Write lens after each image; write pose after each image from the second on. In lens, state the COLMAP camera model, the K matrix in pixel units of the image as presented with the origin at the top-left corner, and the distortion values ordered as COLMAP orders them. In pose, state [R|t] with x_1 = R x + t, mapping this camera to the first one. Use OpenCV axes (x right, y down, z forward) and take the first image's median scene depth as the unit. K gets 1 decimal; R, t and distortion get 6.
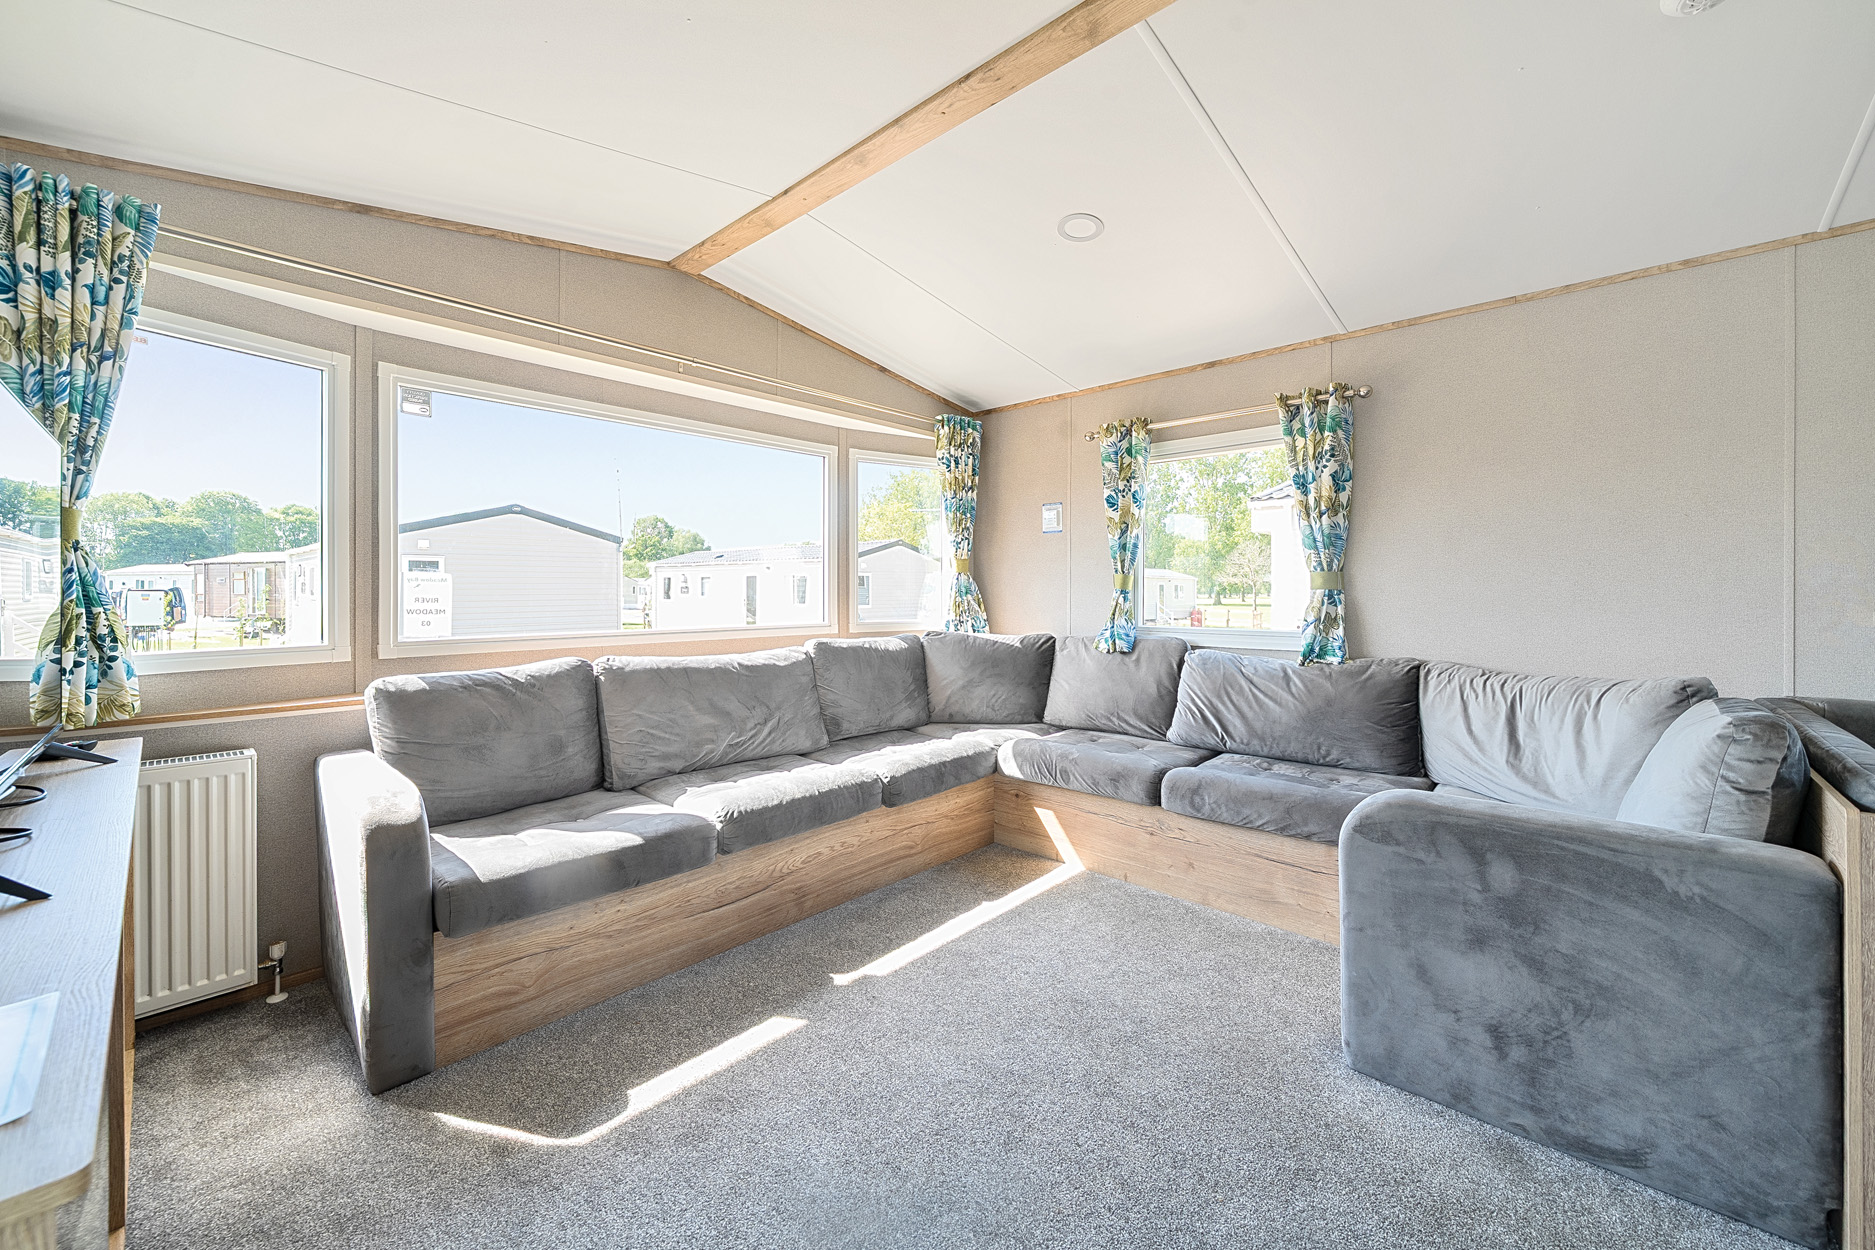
lens RADIAL K [[720.2, 0, 925.2], [0, 720.2, 588.6], [0, 0, 1]] dist [-0.004703, 0.000820]
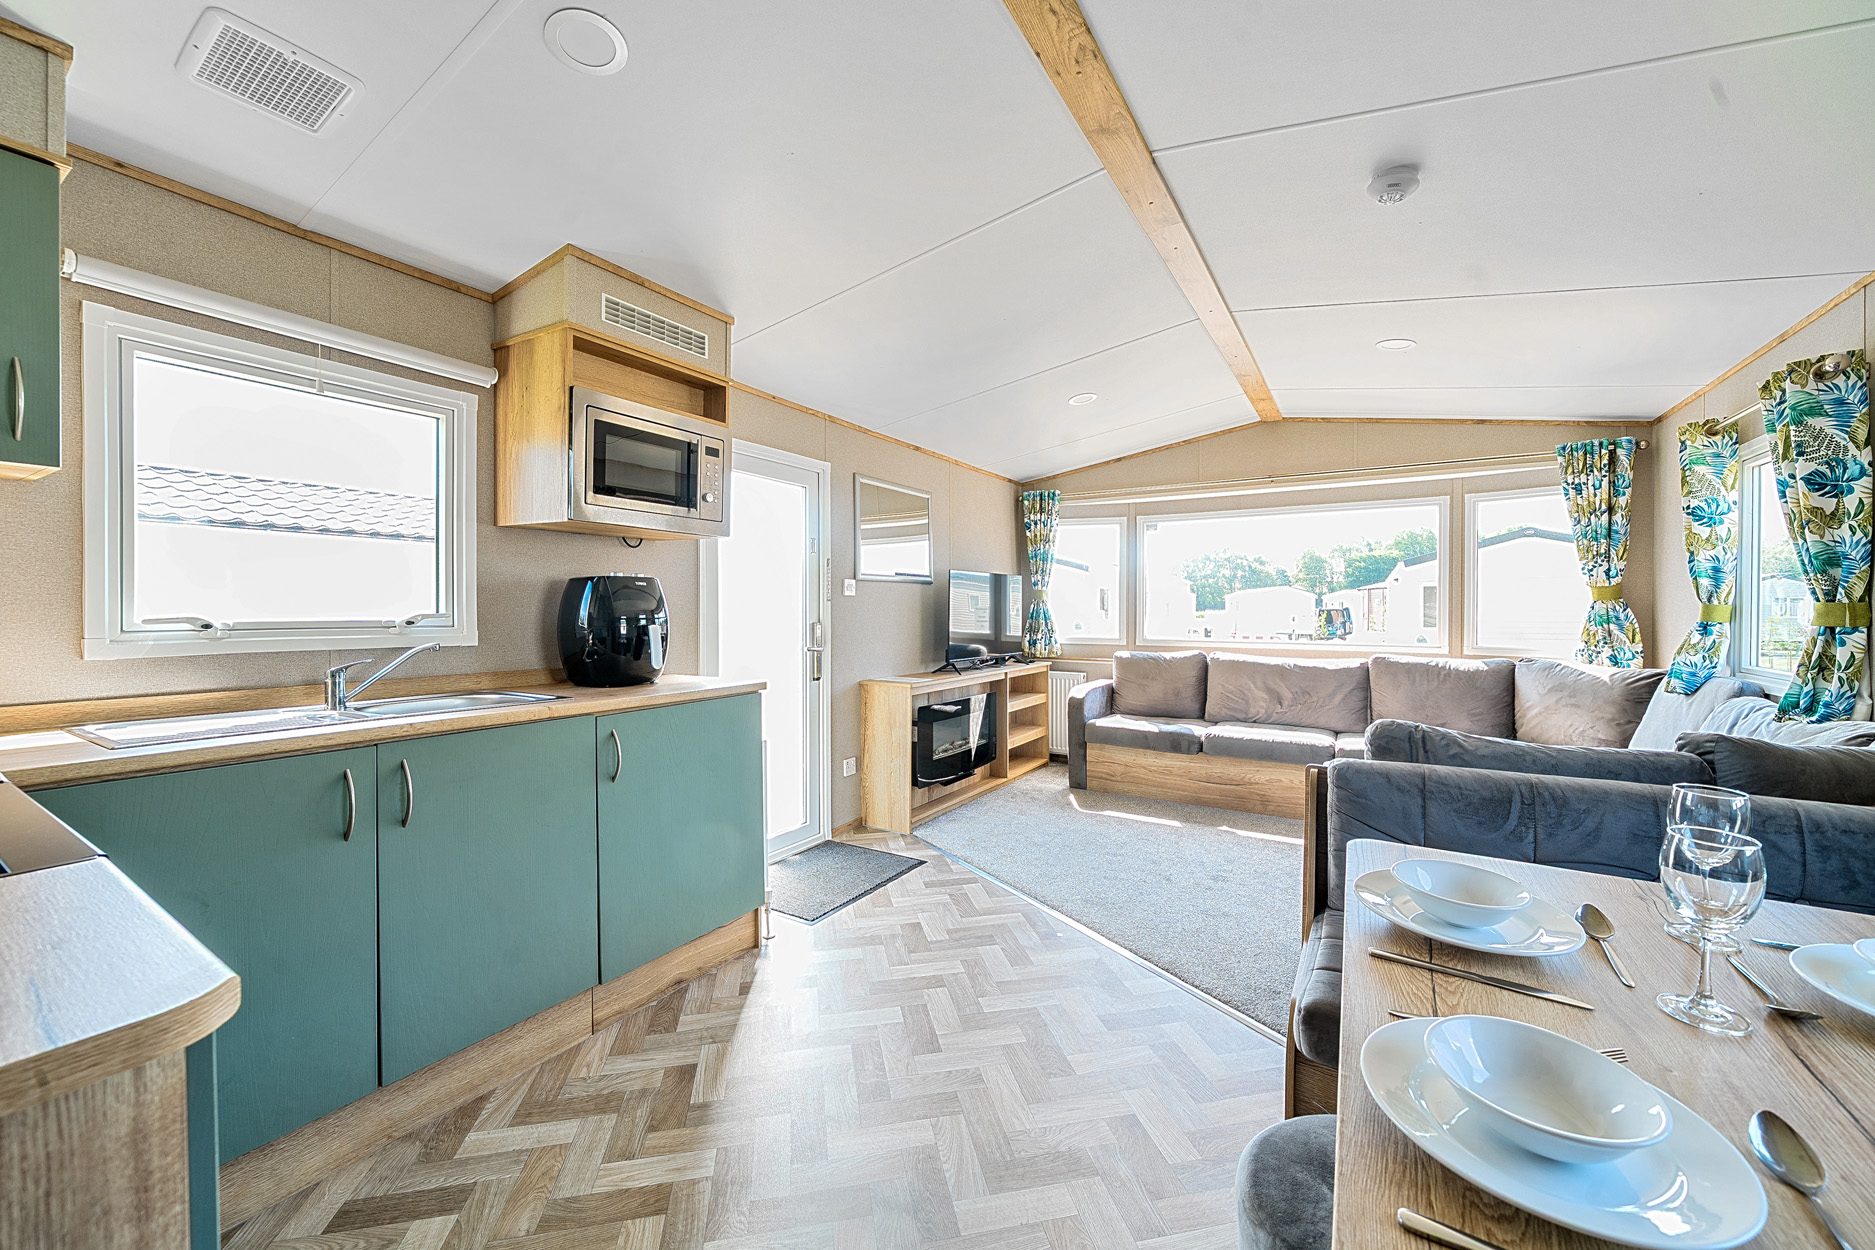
lens RADIAL K [[720.2, 0, 935.3], [0, 720.2, 617.9], [0, 0, 1]] dist [-0.004703, 0.000820]
pose [[0.192088, 0.014028, -0.981277, 1.261900], [0.000218, 0.999897, 0.014337, -0.021103], [0.981378, -0.002968, 0.192065, -0.070272]]
